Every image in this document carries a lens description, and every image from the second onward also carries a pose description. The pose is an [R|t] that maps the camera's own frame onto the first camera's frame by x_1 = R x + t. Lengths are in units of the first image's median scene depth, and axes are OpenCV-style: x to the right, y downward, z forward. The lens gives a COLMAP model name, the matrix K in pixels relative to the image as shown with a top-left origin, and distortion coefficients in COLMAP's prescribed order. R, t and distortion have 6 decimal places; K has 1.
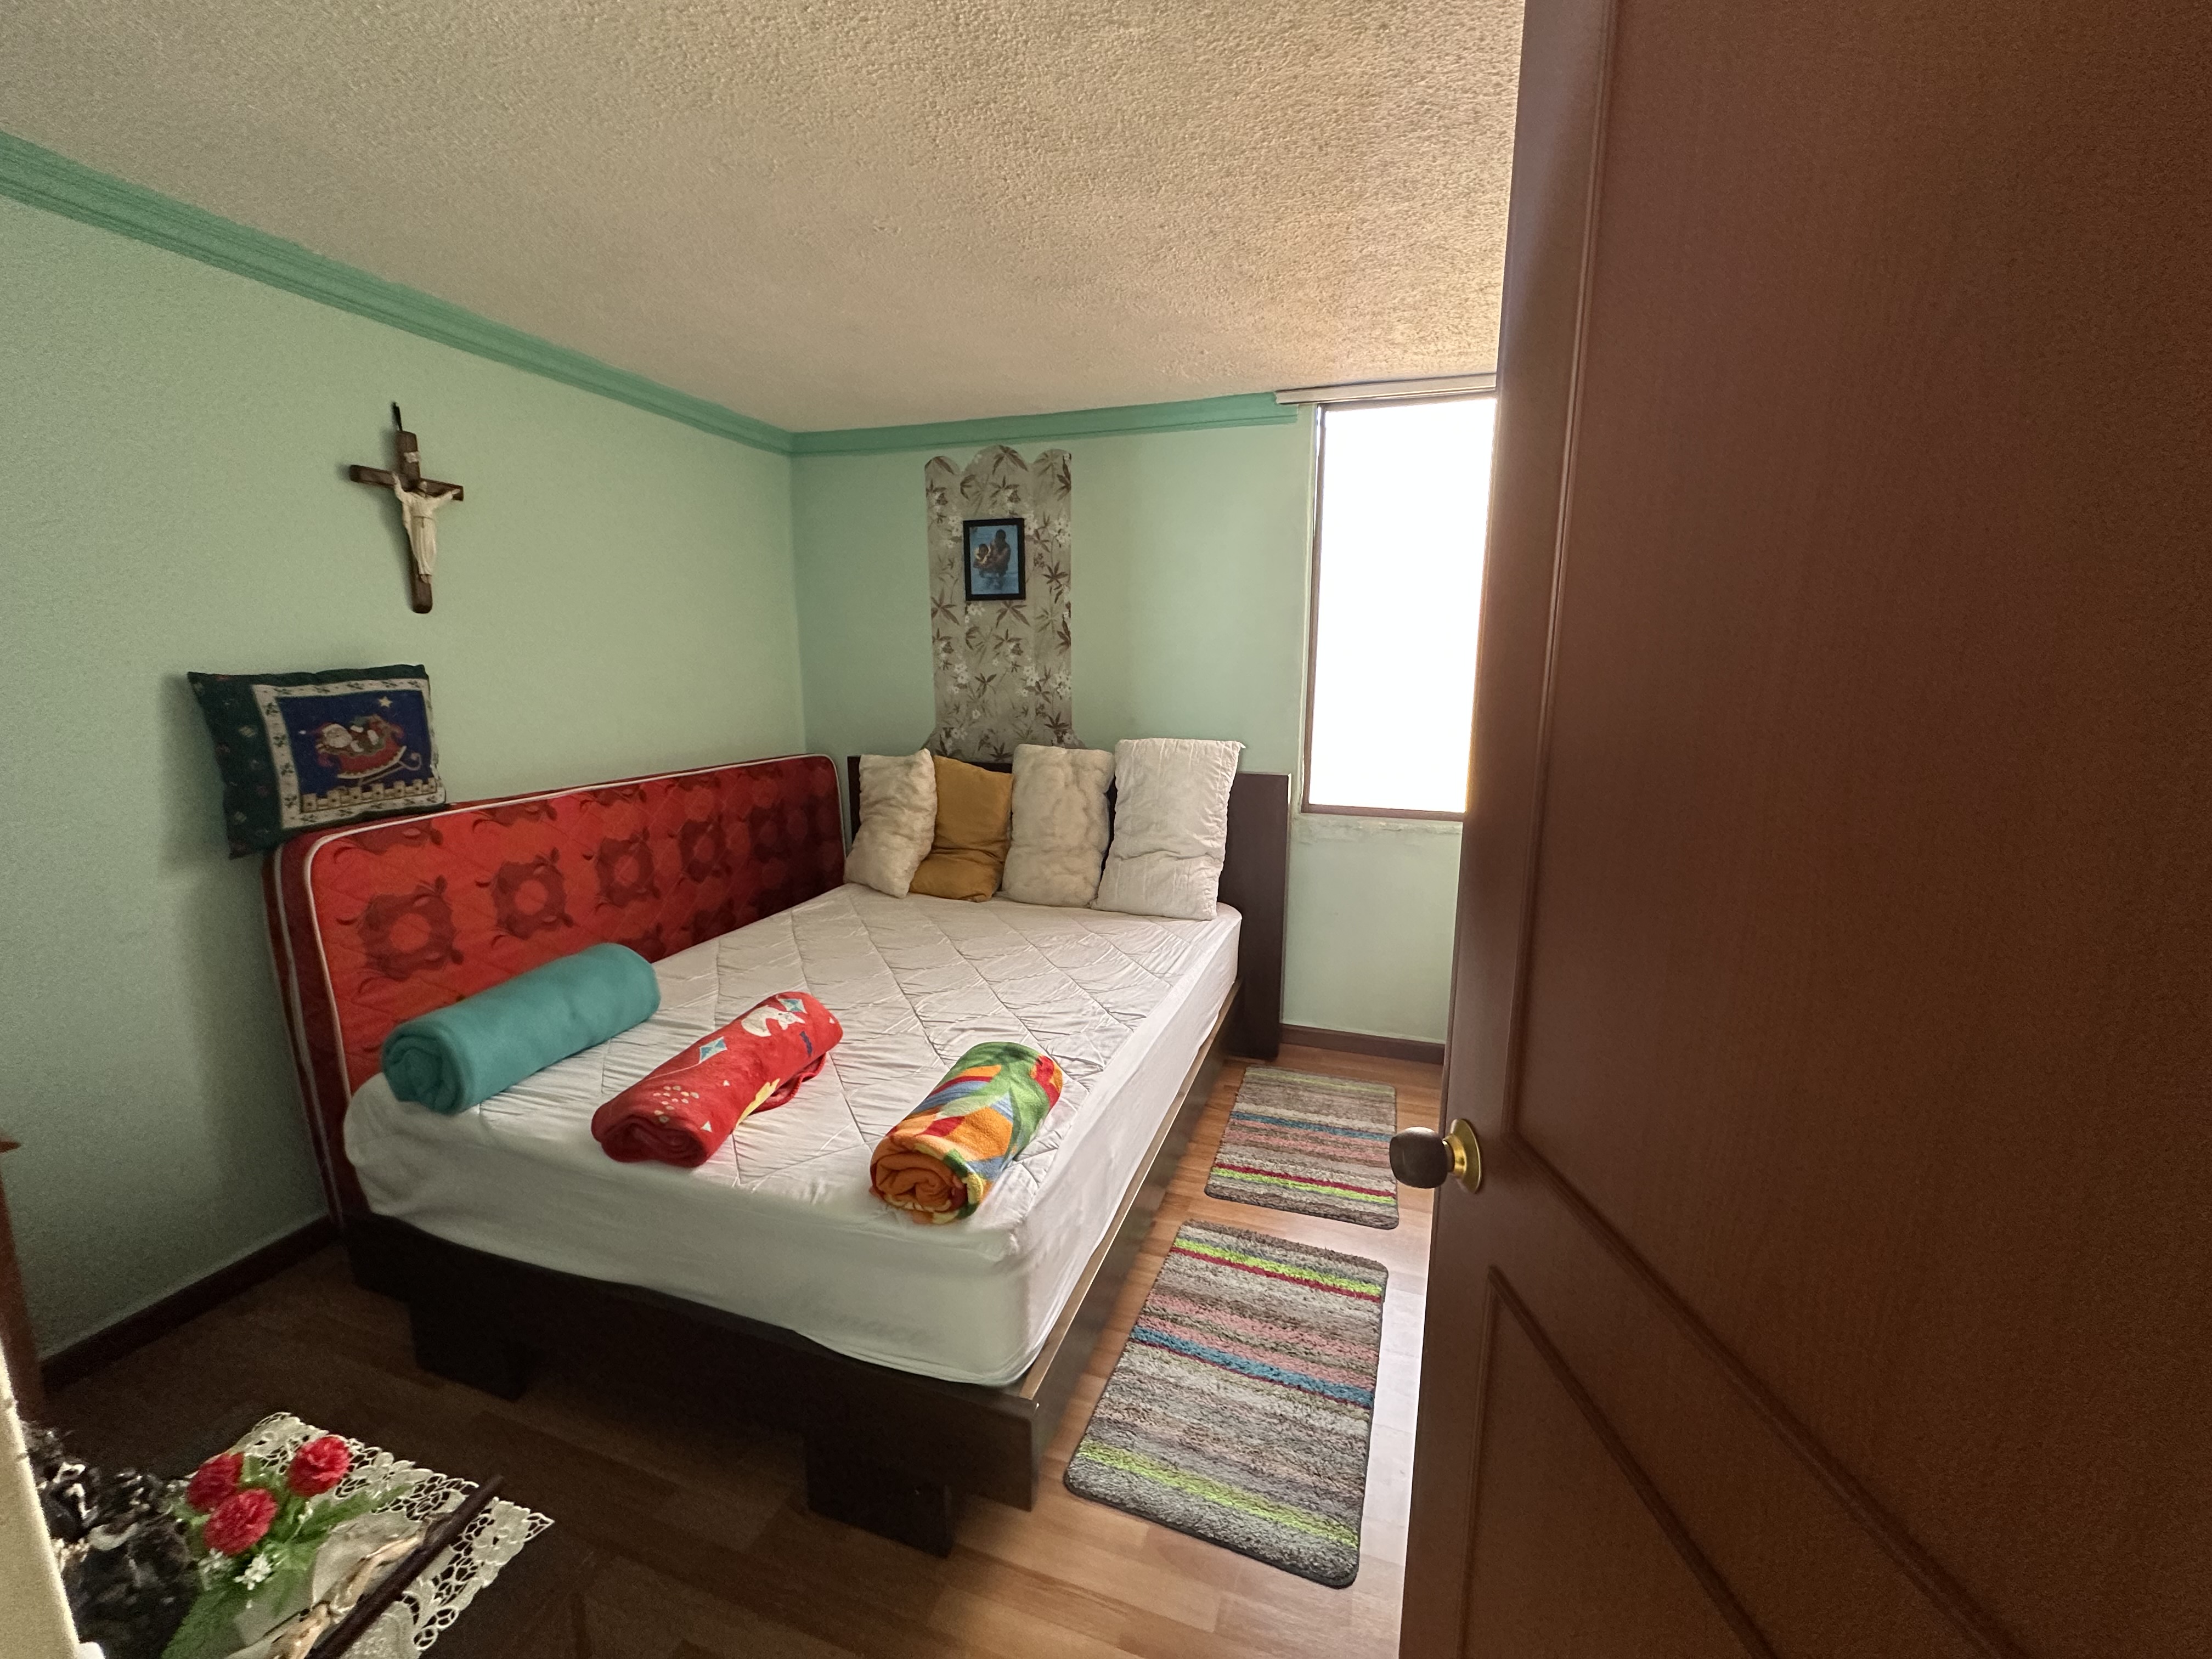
lens RADIAL K [[881.0, 0, 1103.4], [0, 881.0, 820.3], [0, 0, 1]] dist [-0.004890, 0.001046]
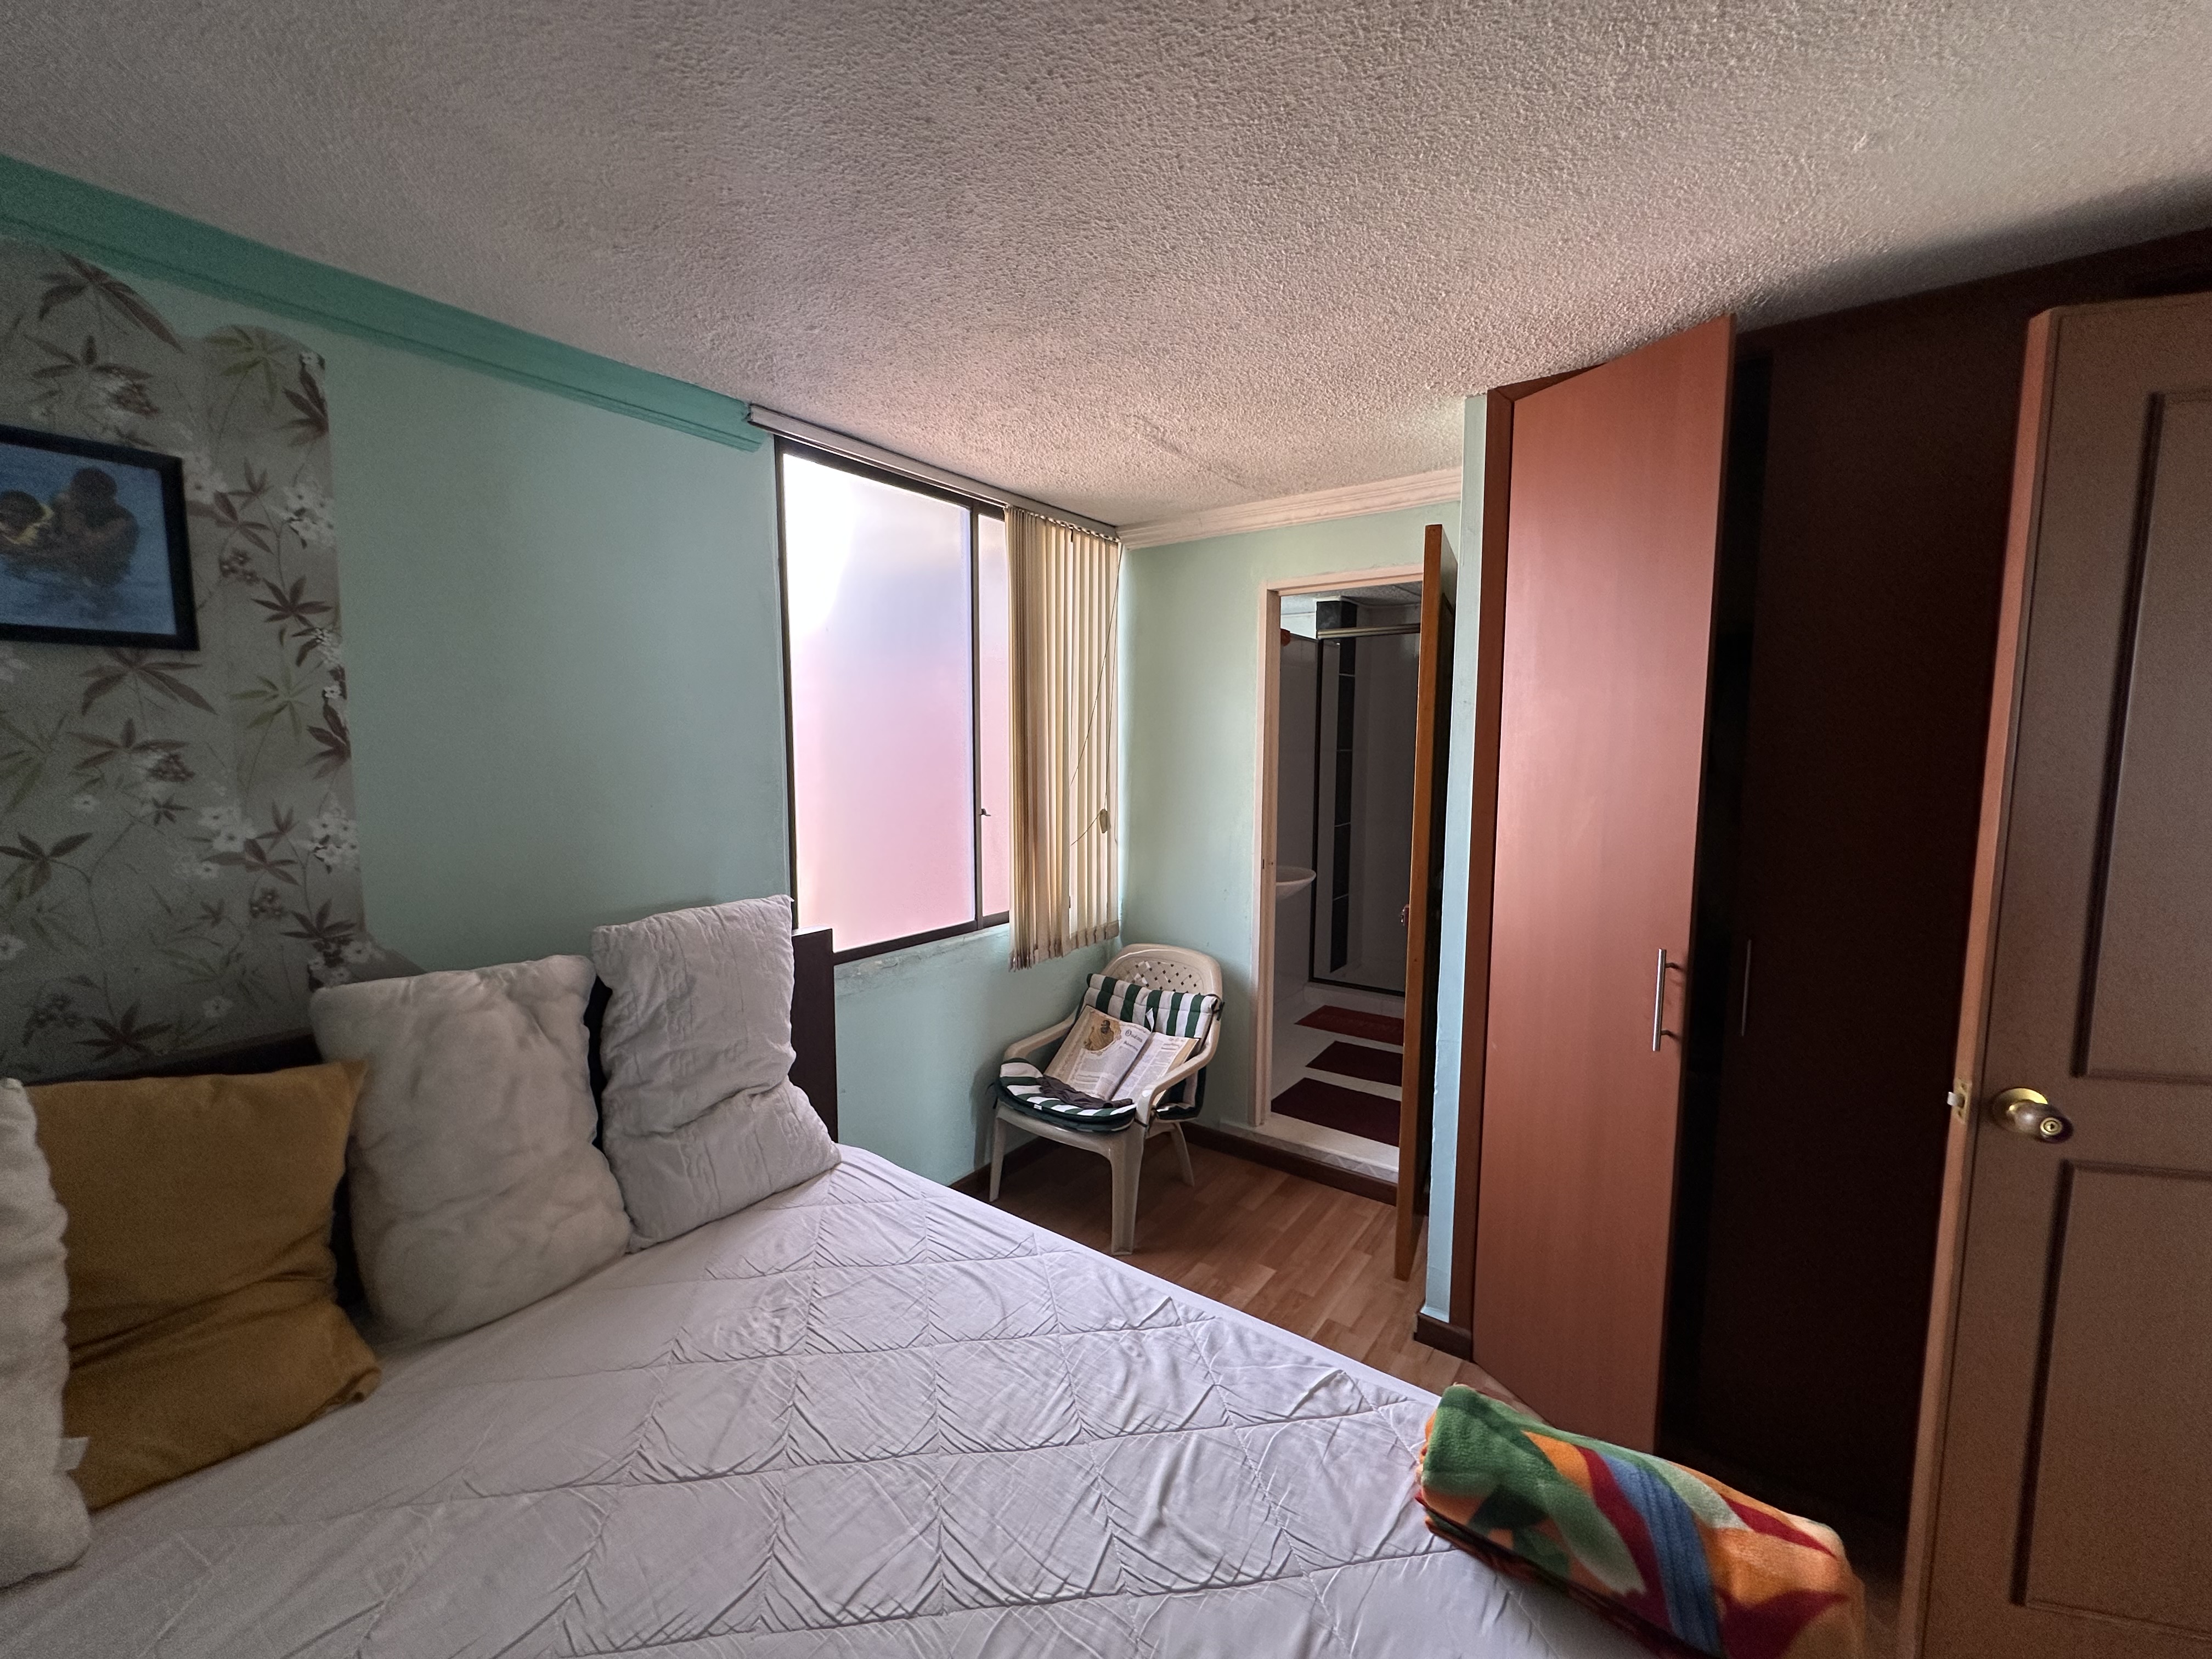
lens RADIAL K [[881.0, 0, 1109.4], [0, 881.0, 824.7], [0, 0, 1]] dist [-0.004890, 0.001046]
pose [[0.298093, -0.093654, 0.949931, -0.369453], [0.173562, 0.983904, 0.042538, -0.113654], [-0.938625, 0.152192, 0.309550, 0.482707]]
